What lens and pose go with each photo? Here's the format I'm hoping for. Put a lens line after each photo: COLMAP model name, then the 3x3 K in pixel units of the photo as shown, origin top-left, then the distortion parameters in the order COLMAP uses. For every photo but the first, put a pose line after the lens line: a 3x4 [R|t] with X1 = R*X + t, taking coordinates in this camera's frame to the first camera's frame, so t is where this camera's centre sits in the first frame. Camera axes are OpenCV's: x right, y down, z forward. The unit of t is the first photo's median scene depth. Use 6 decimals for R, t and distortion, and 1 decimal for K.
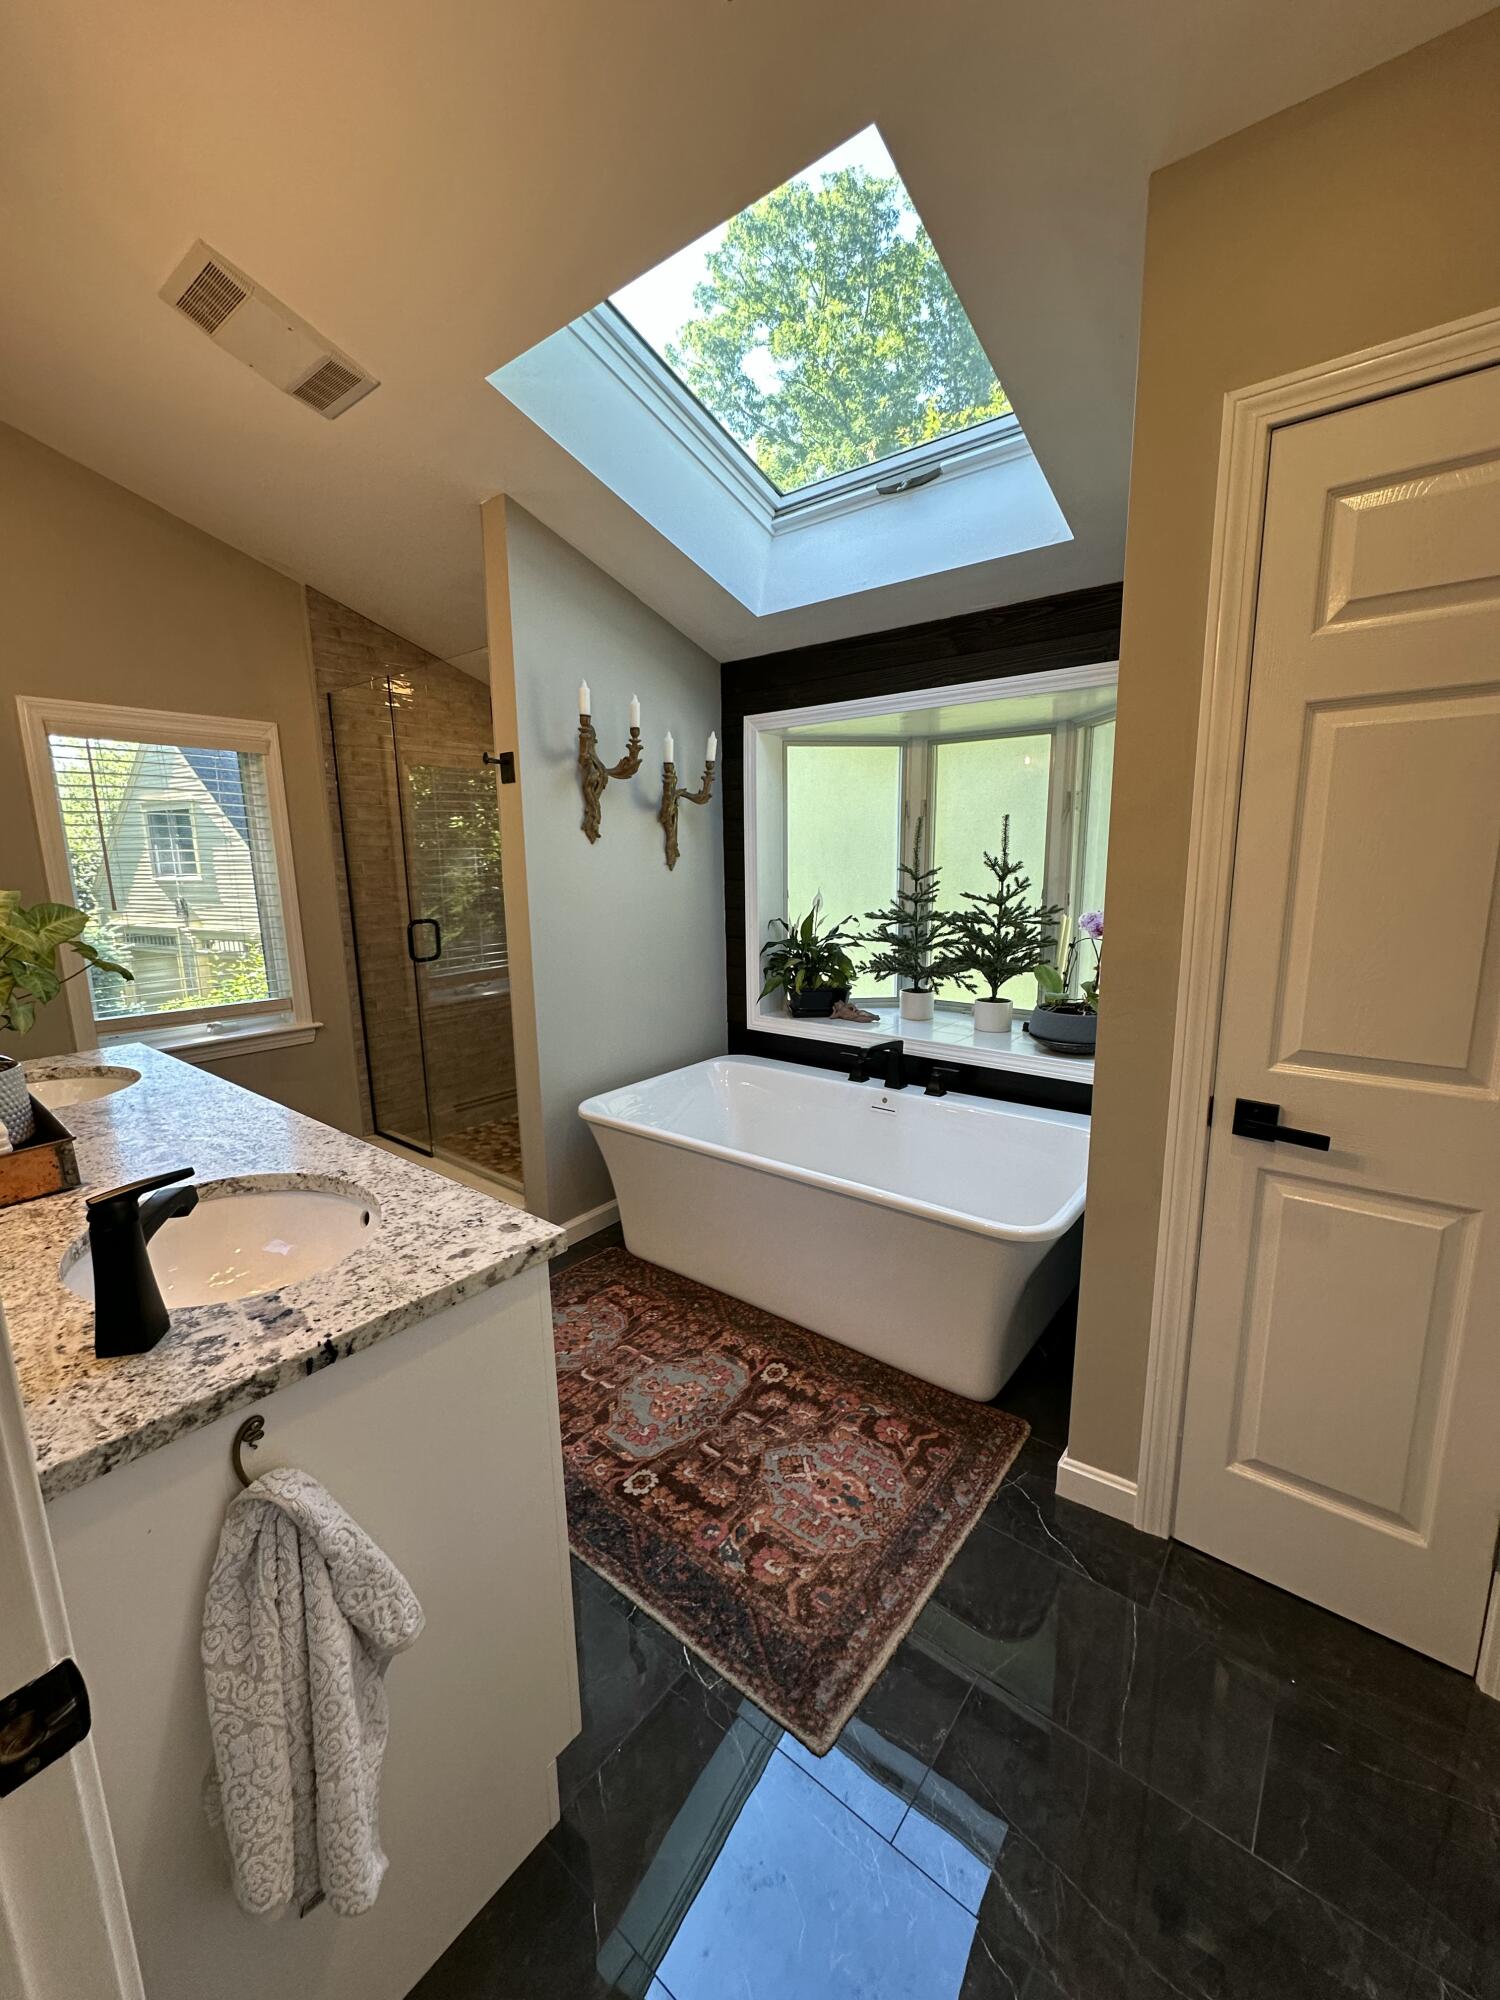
lens RADIAL K [[796.1, 0, 752.3], [0, 796.1, 999.8], [0, 0, 1]] dist [-0.002399, 0.000219]
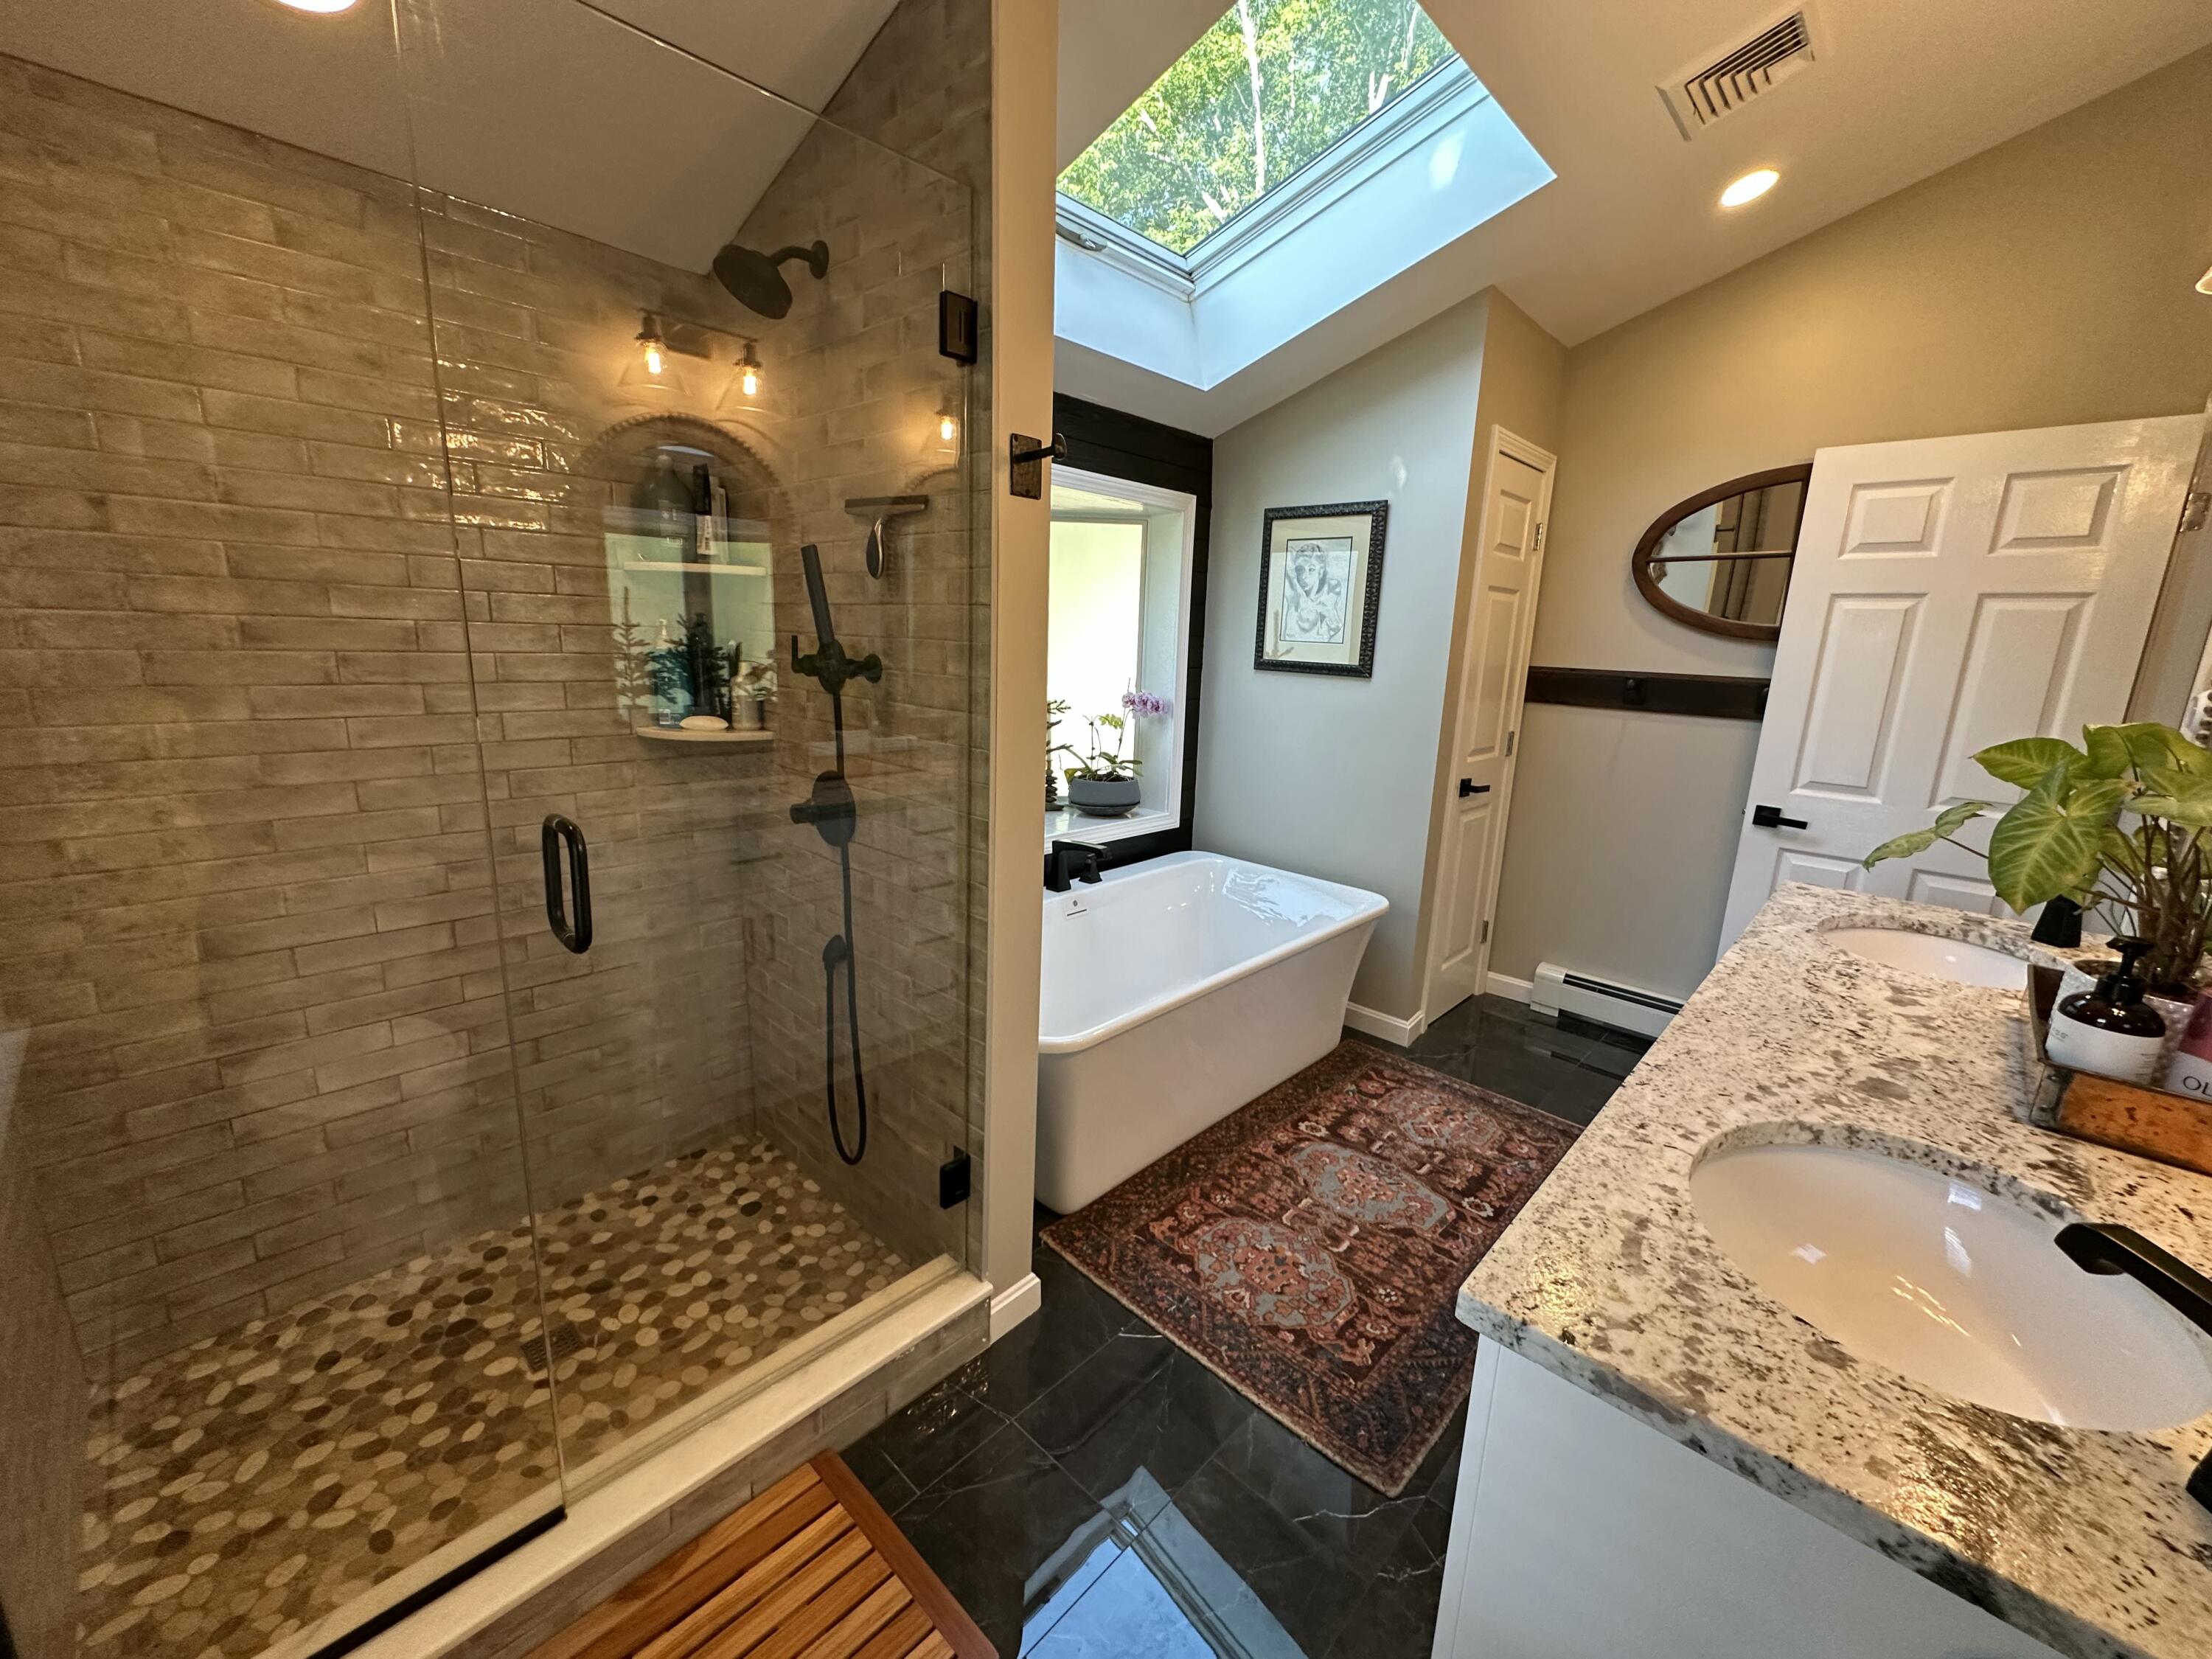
lens RADIAL K [[880.5, 0, 1107.1], [0, 880.5, 826.7], [0, 0, 1]] dist [-0.002399, 0.000219]
pose [[0.080552, -0.196309, 0.977228, -1.083956], [0.141310, 0.972760, 0.183763, -0.193205], [-0.986683, 0.123290, 0.106098, 1.092417]]
